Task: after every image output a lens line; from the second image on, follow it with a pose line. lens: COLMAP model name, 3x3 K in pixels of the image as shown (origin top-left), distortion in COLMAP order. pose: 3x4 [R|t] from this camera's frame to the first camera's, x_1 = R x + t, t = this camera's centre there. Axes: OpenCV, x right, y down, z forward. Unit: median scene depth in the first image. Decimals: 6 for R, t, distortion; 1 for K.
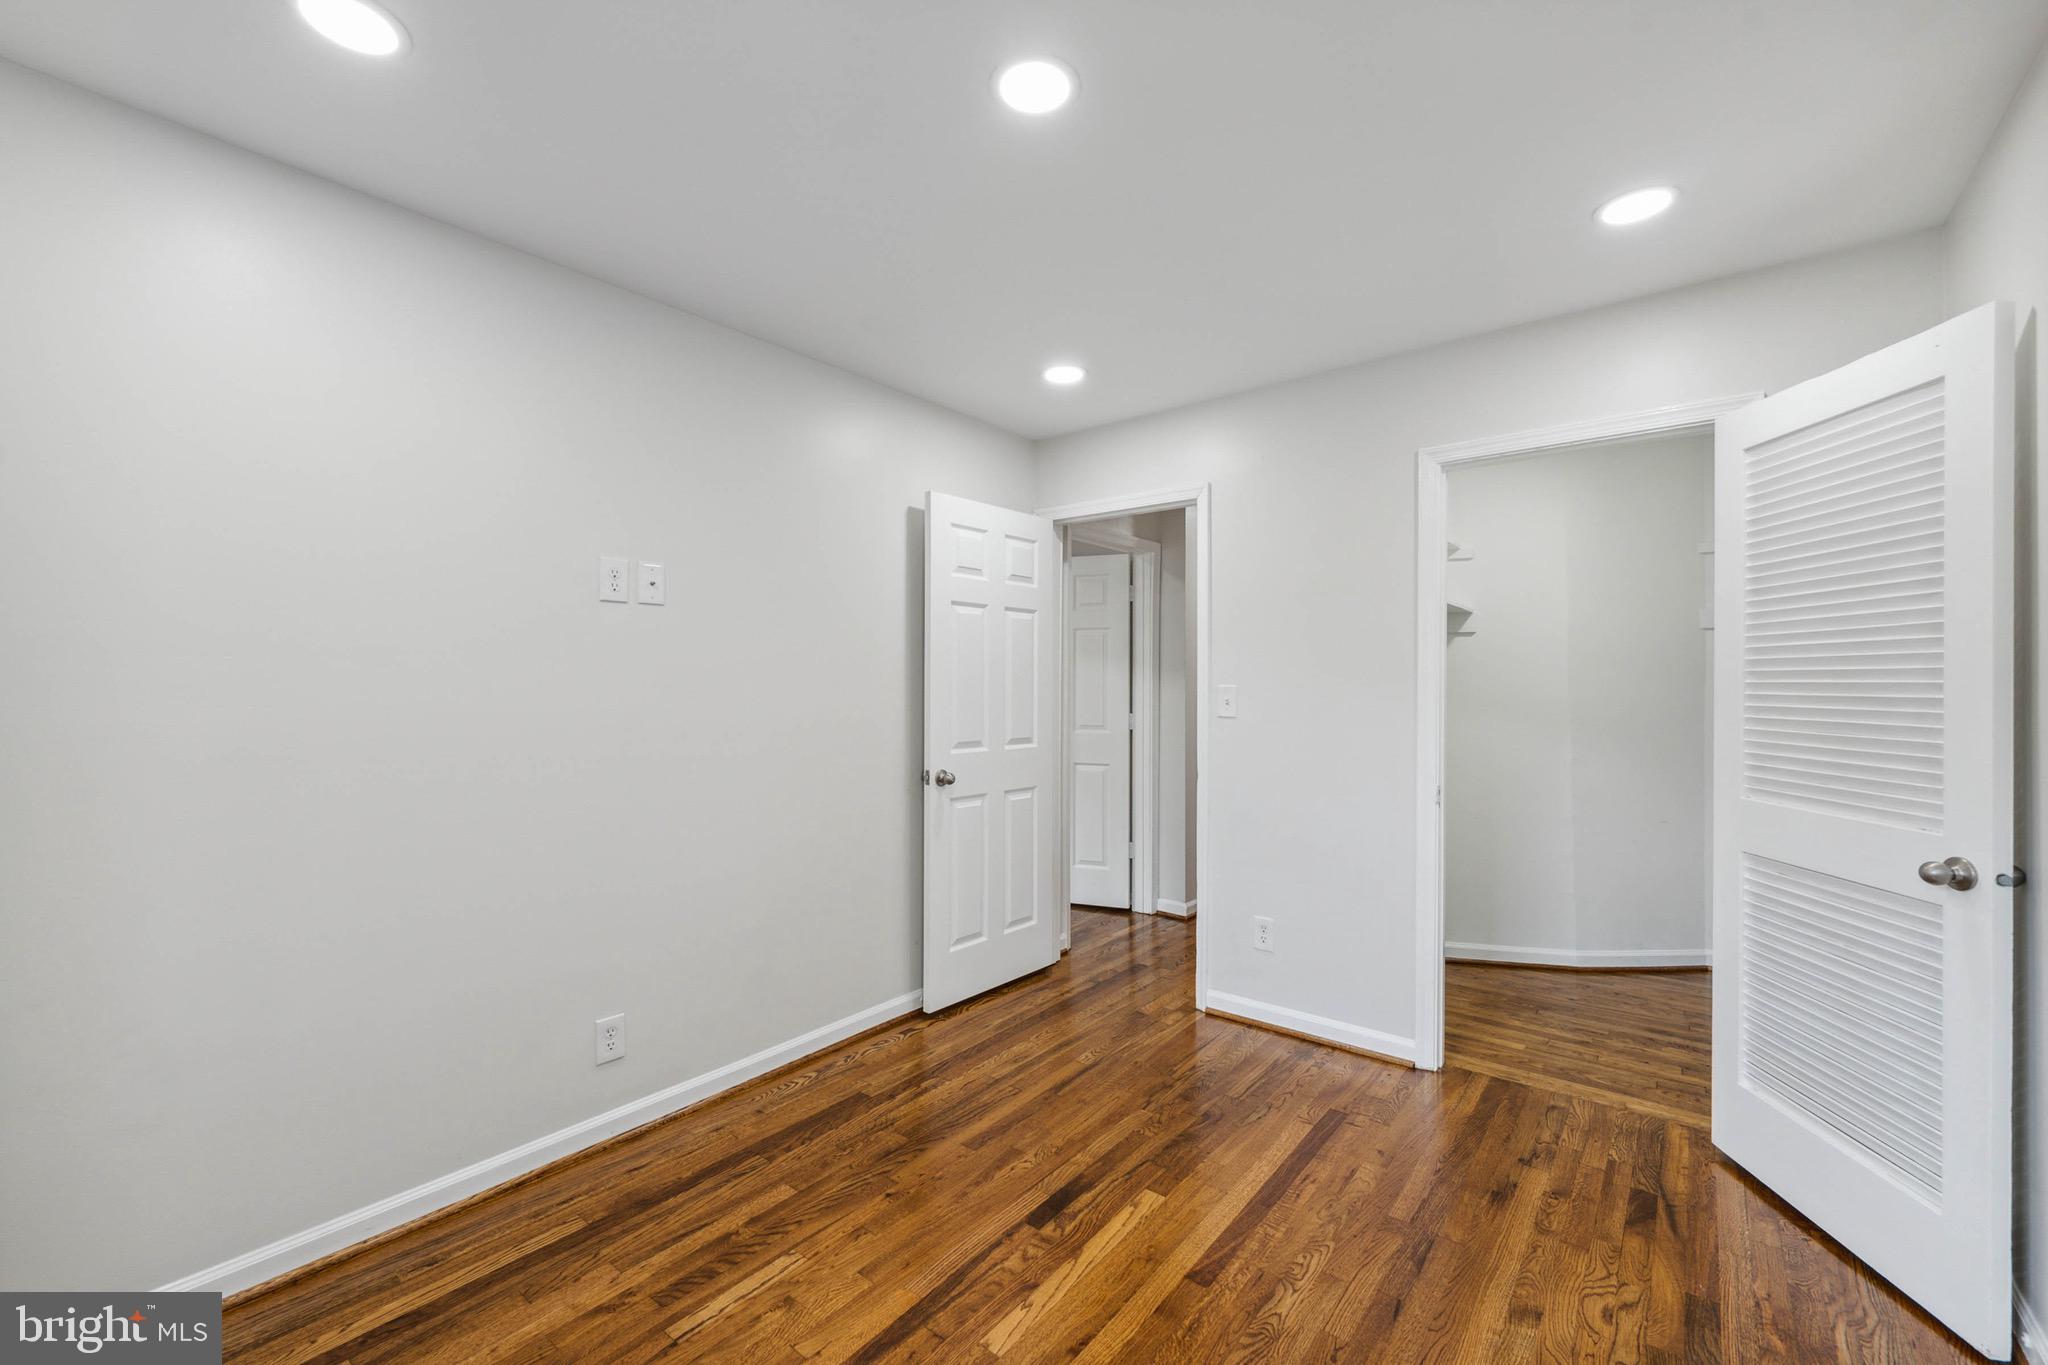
lens RADIAL K [[840.9, 0, 1008.6], [0, 840.9, 680.0], [0, 0, 1]] dist [0.003530, 0.000488]
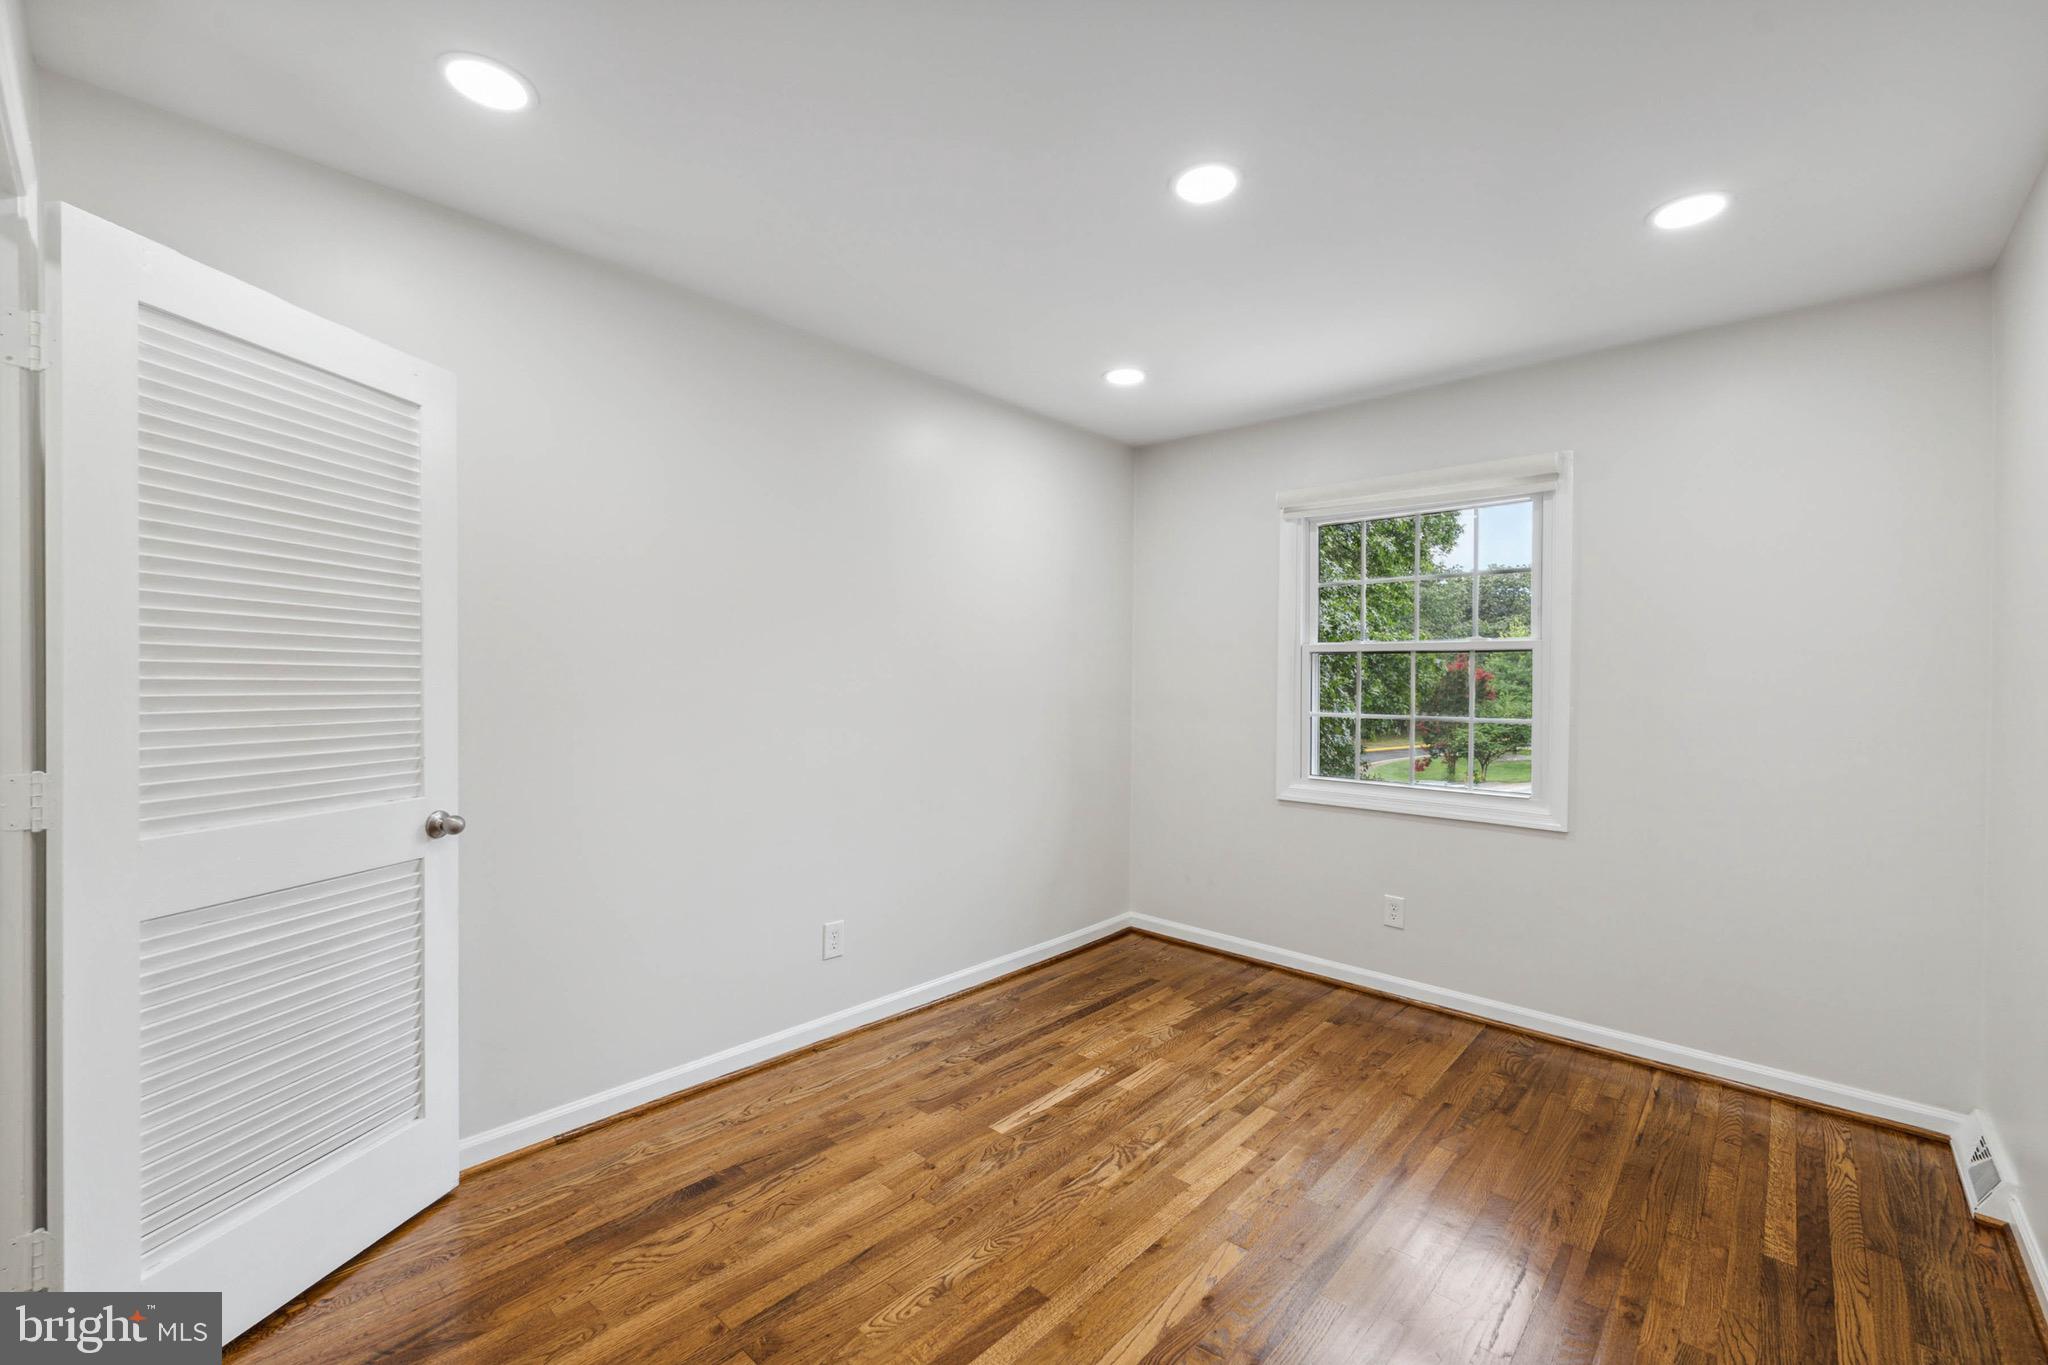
lens RADIAL K [[840.9, 0, 1021.4], [0, 840.9, 671.1], [0, 0, 1]] dist [0.003530, 0.000488]
pose [[-0.998350, -0.006417, 0.057067, 0.188449], [-0.007105, 0.999904, -0.011861, 0.015158], [-0.056985, -0.012247, -0.998300, 1.934660]]
